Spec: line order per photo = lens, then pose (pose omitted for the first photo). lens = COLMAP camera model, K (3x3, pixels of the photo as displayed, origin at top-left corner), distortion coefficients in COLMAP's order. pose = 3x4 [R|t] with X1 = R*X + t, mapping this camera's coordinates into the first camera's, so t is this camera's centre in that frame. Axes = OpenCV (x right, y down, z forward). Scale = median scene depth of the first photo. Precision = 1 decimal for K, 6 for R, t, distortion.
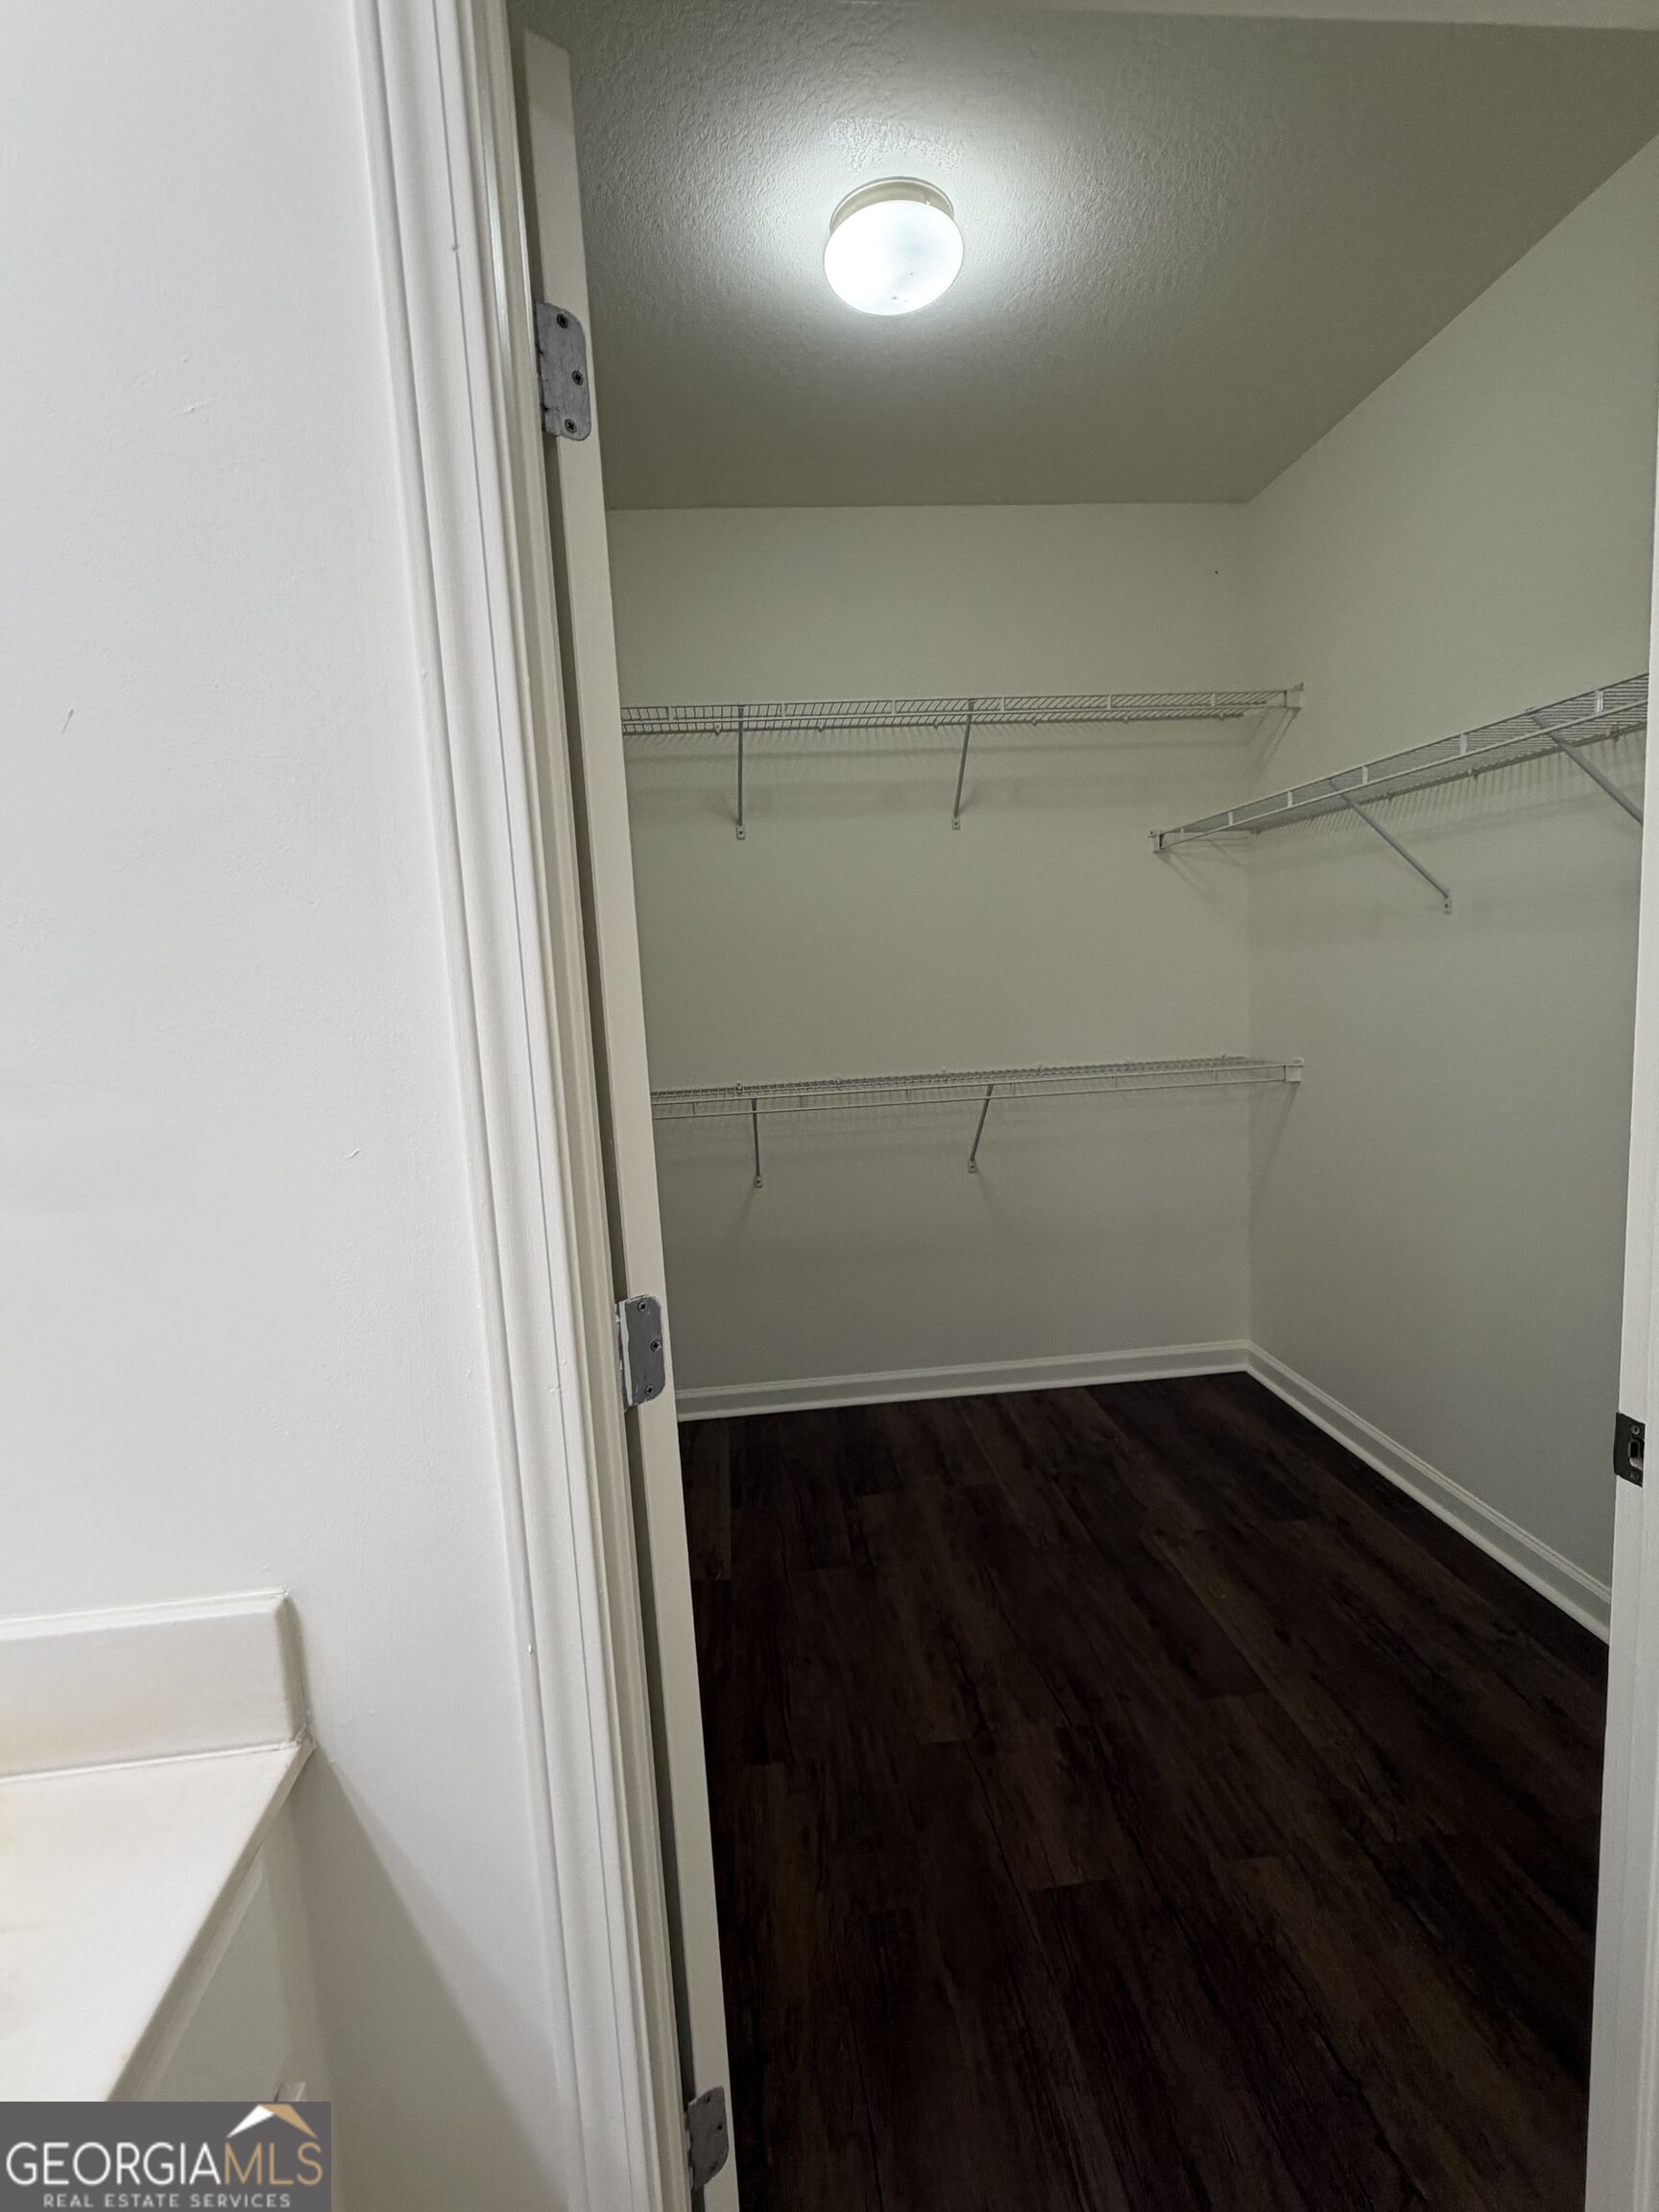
lens RADIAL K [[1069.1, 0, 825.9], [0, 1069.1, 1103.5], [0, 0, 1]] dist [-0.000447, -0.000038]
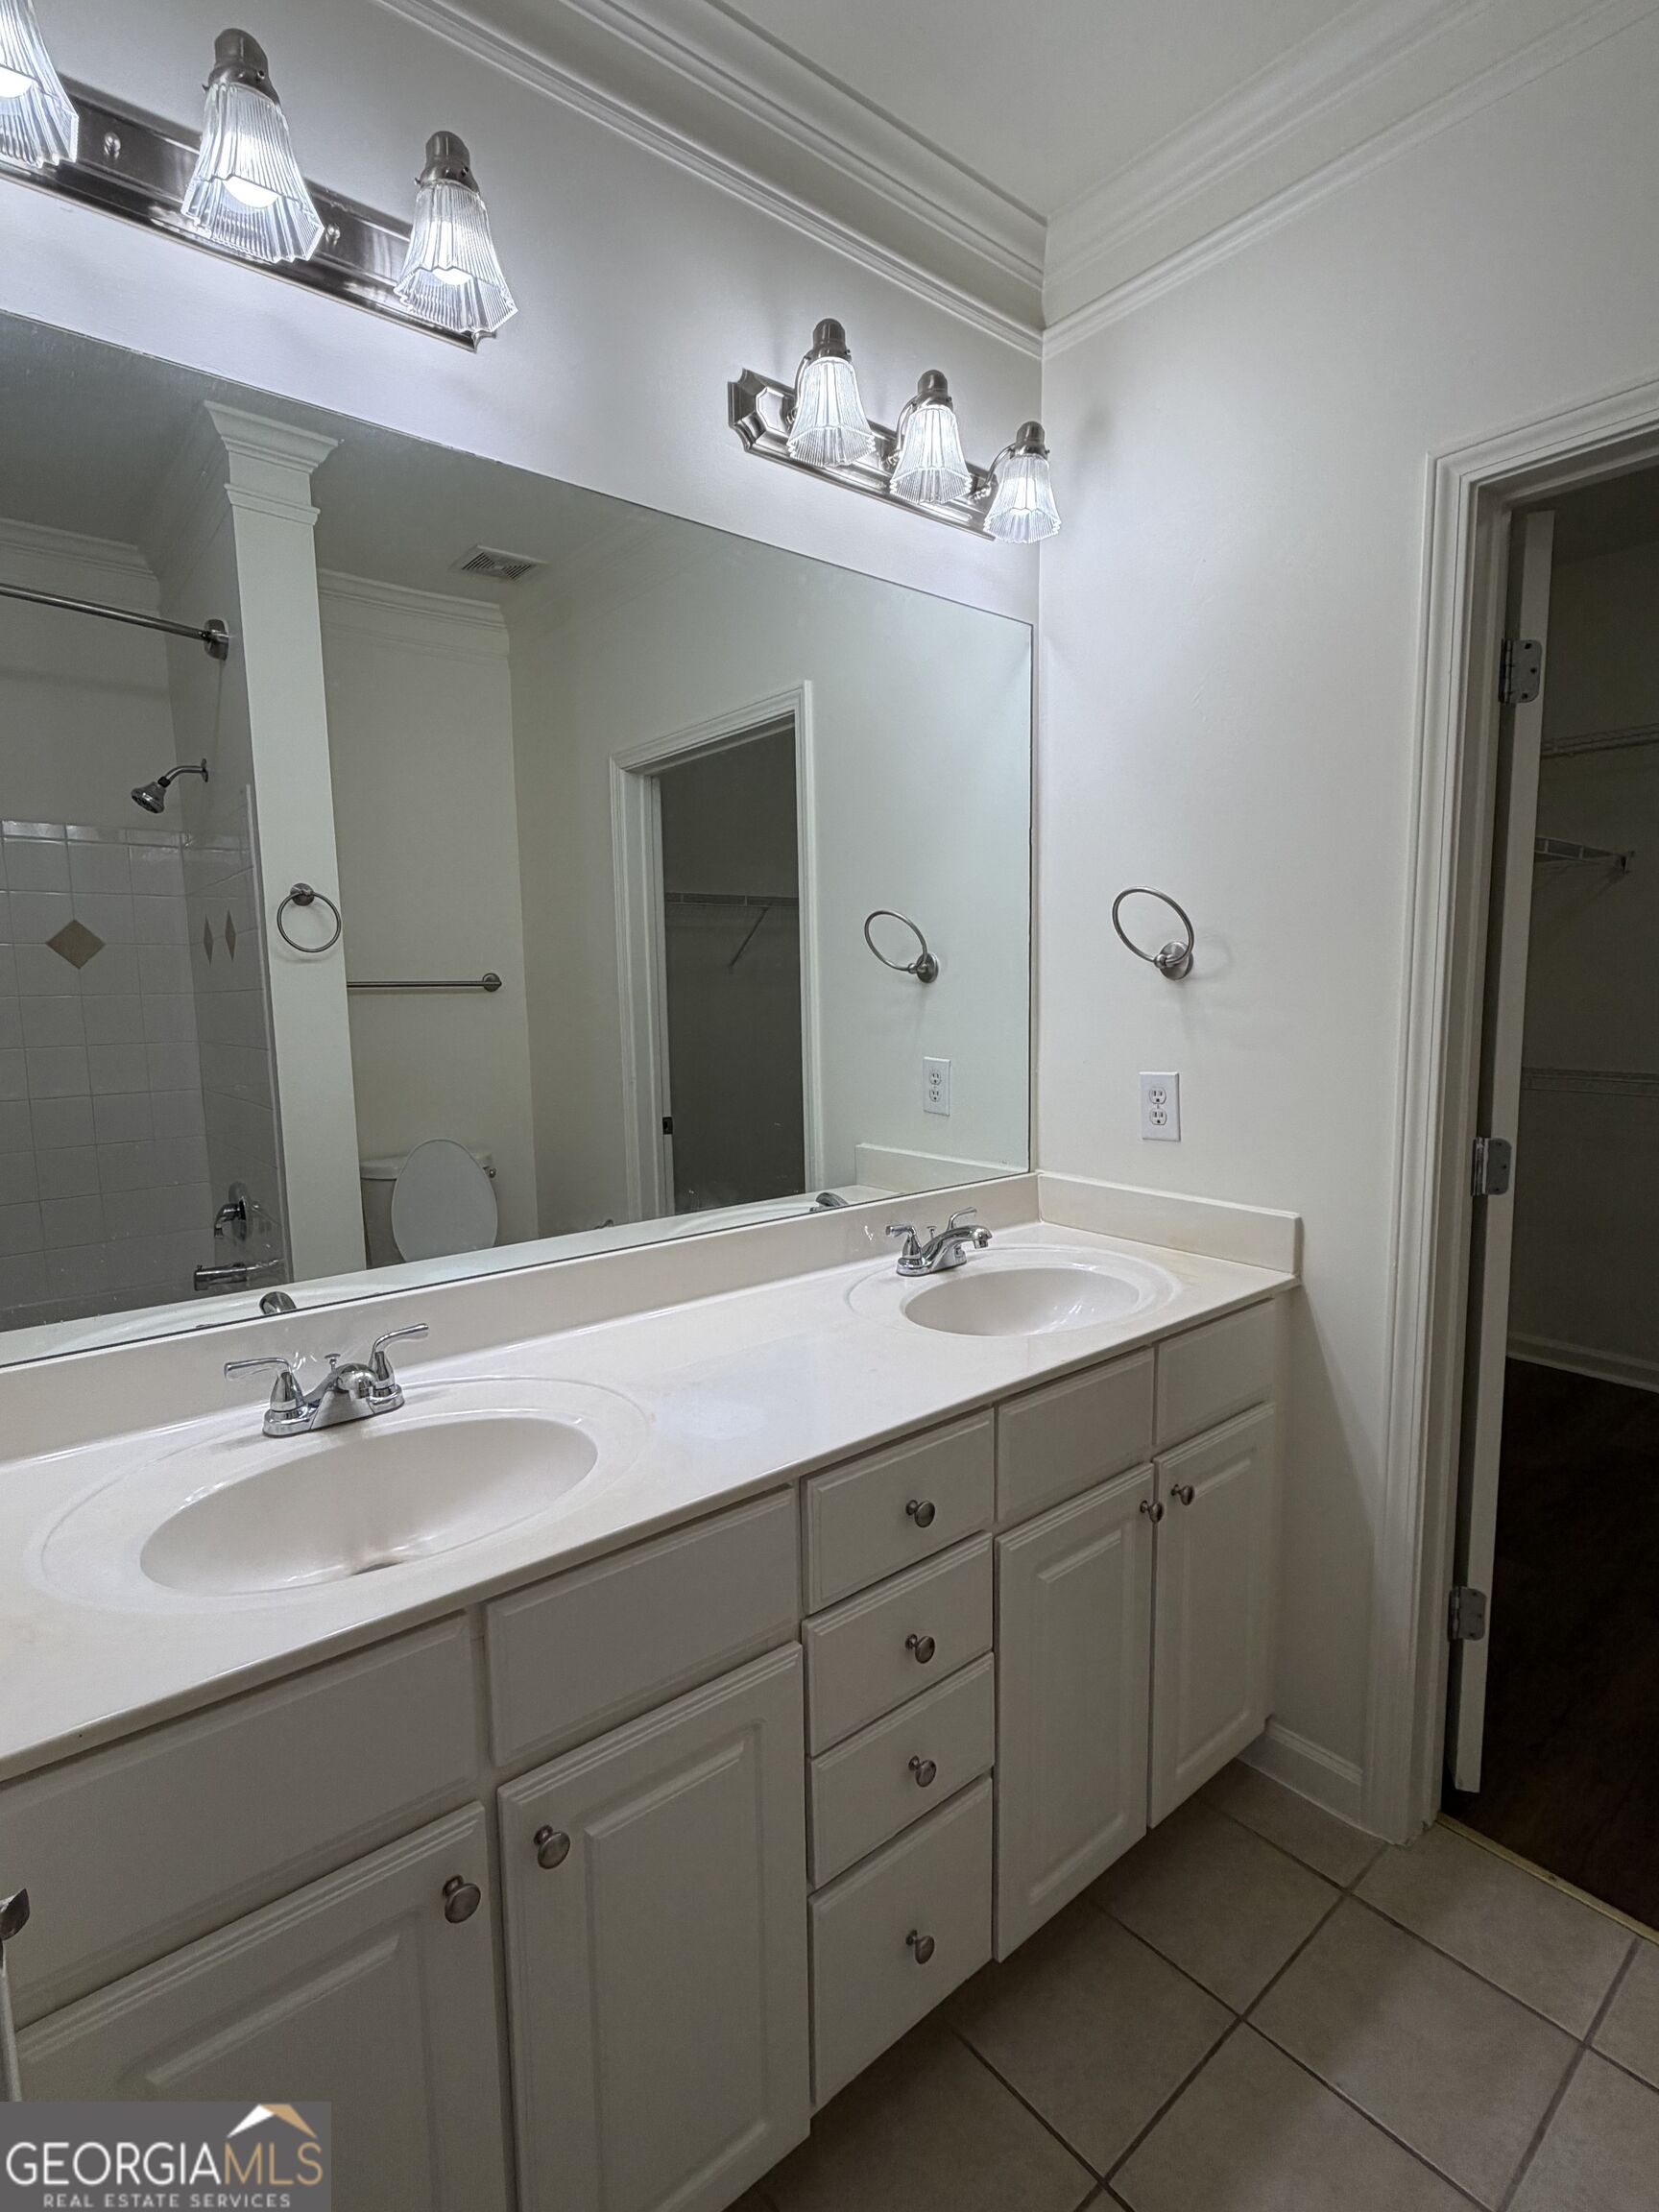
lens RADIAL K [[1069.1, 0, 827.4], [0, 1069.1, 1100.4], [0, 0, 1]] dist [-0.000447, -0.000038]
pose [[0.558212, 0.141783, -0.817494, 0.637921], [-0.120975, 0.988670, 0.088865, 0.079230], [0.820832, 0.049291, 0.569040, -0.968030]]
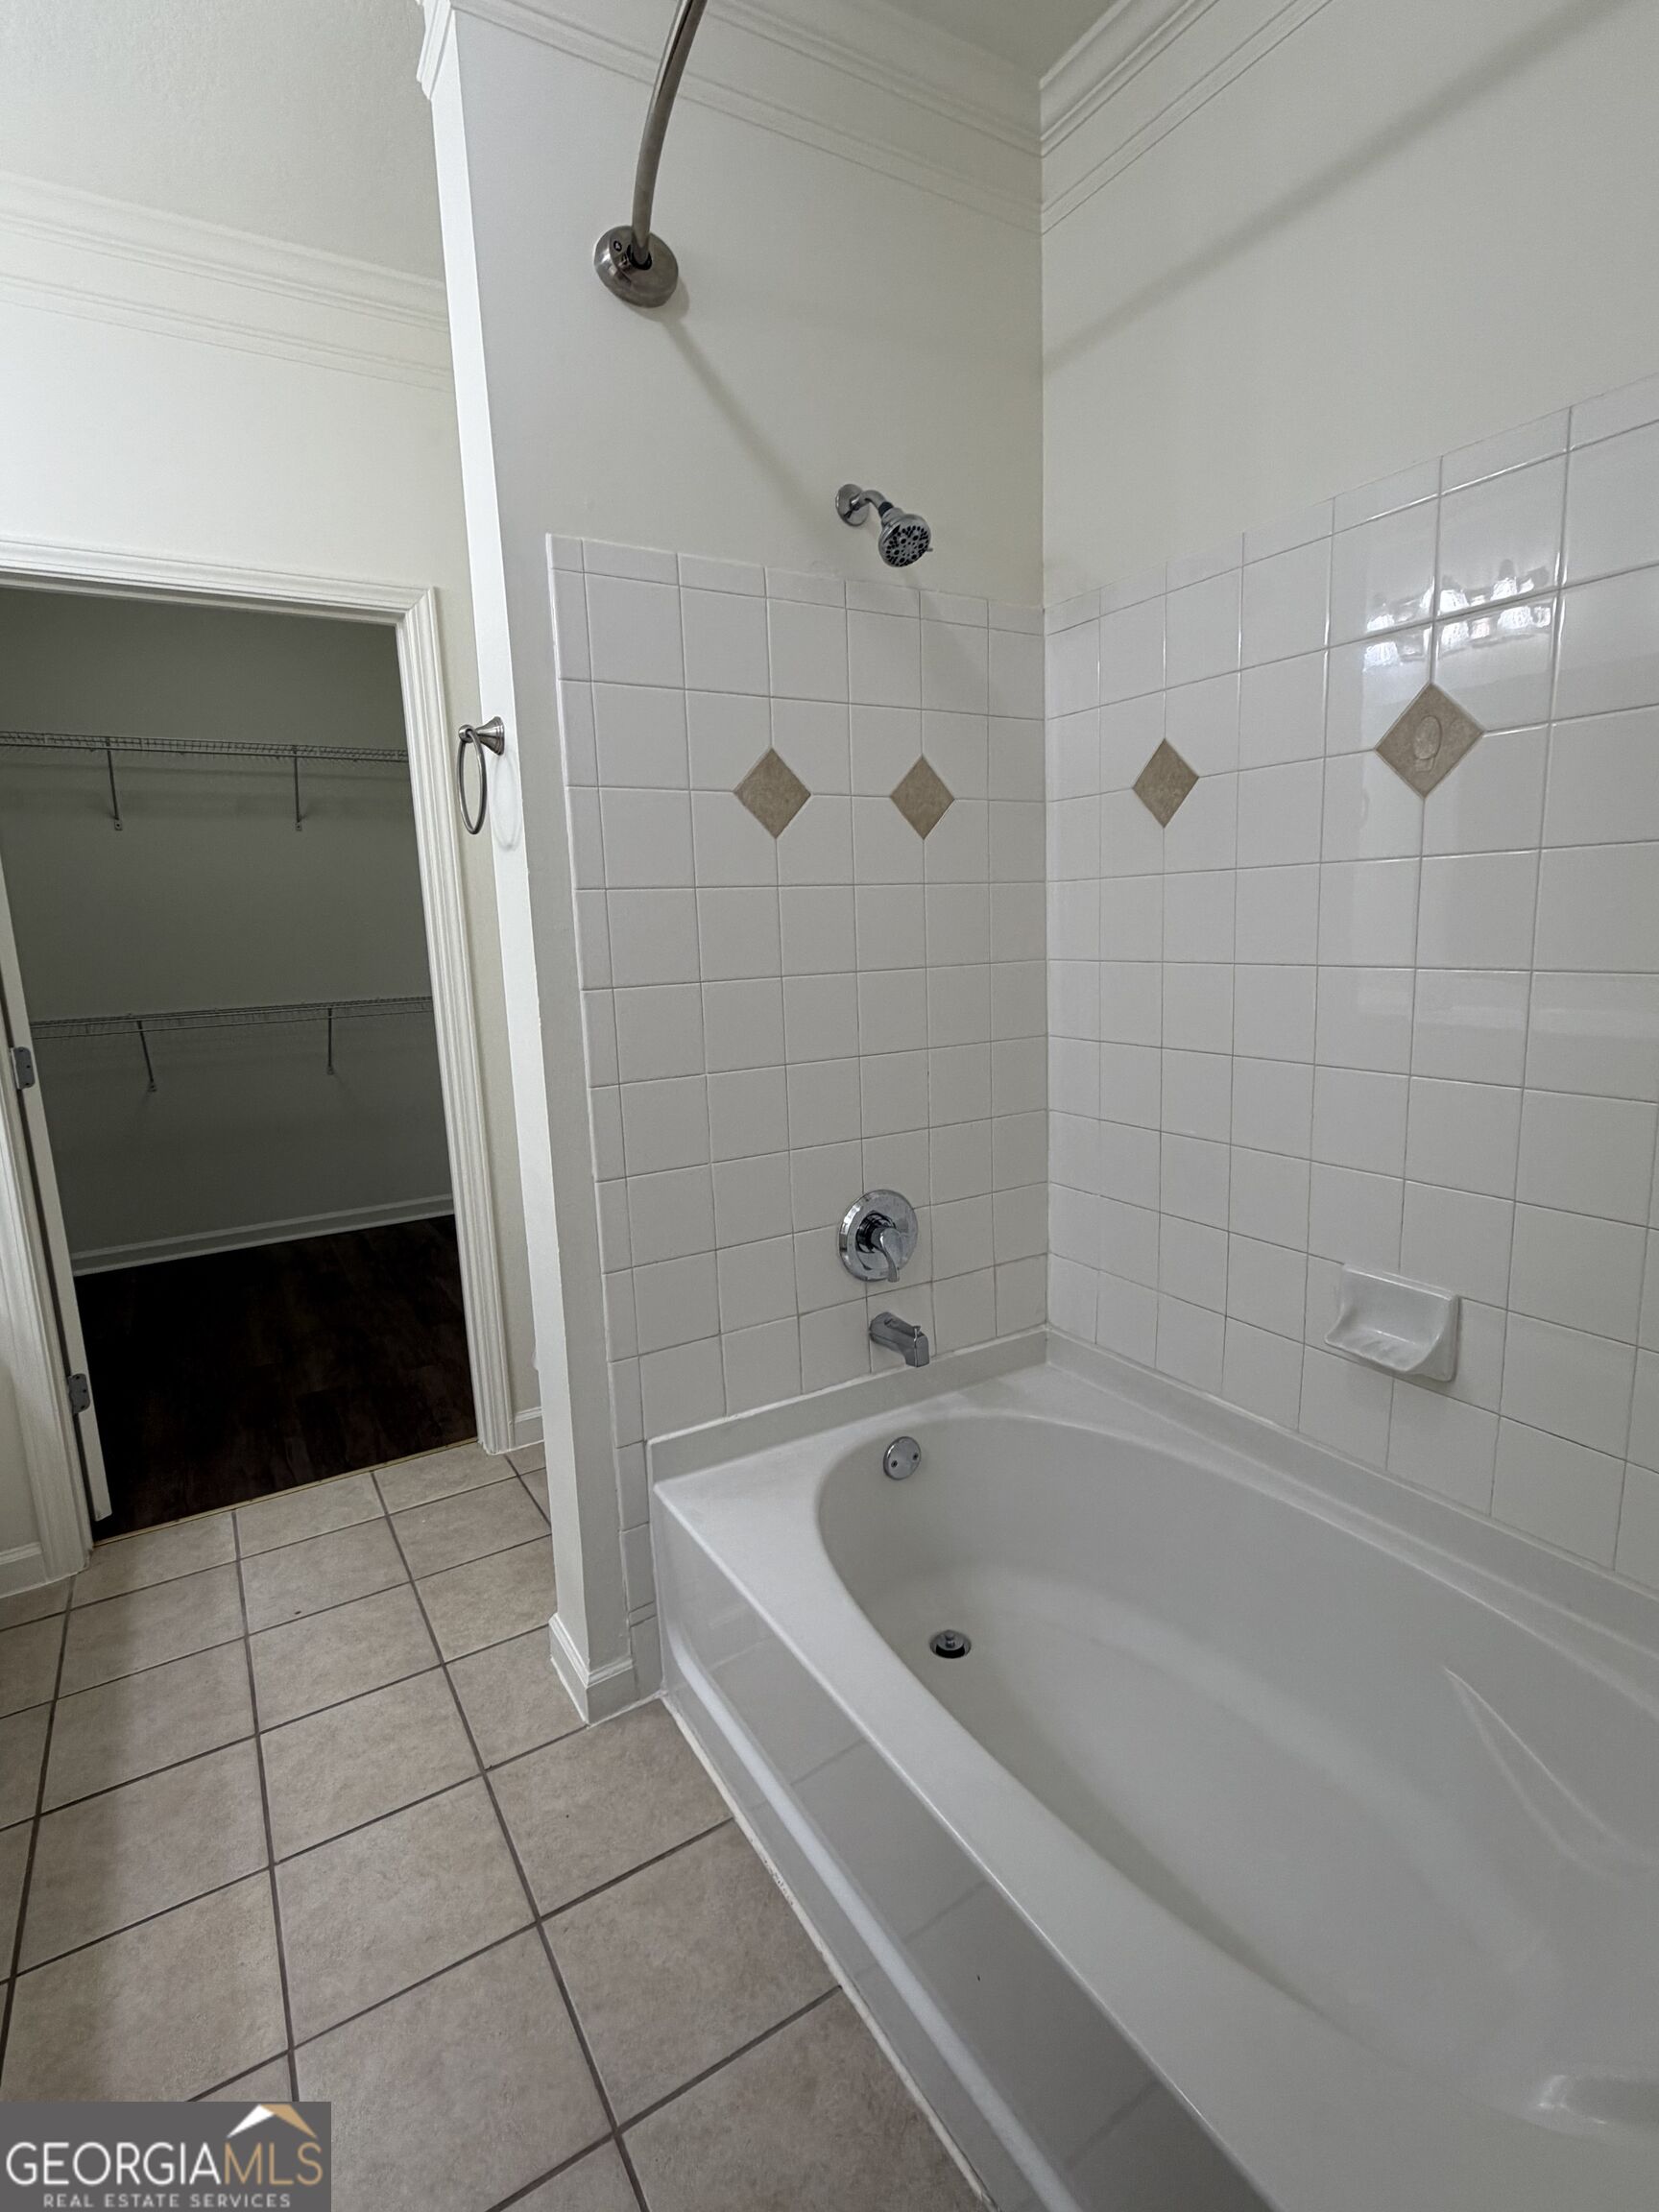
lens RADIAL K [[1069.1, 0, 832.9], [0, 1069.1, 1105.1], [0, 0, 1]] dist [-0.000447, -0.000038]
pose [[0.900551, -0.052024, 0.431626, 0.433136], [0.039320, 0.998492, 0.038310, 0.270933], [-0.432968, -0.017529, 0.901239, -2.001217]]
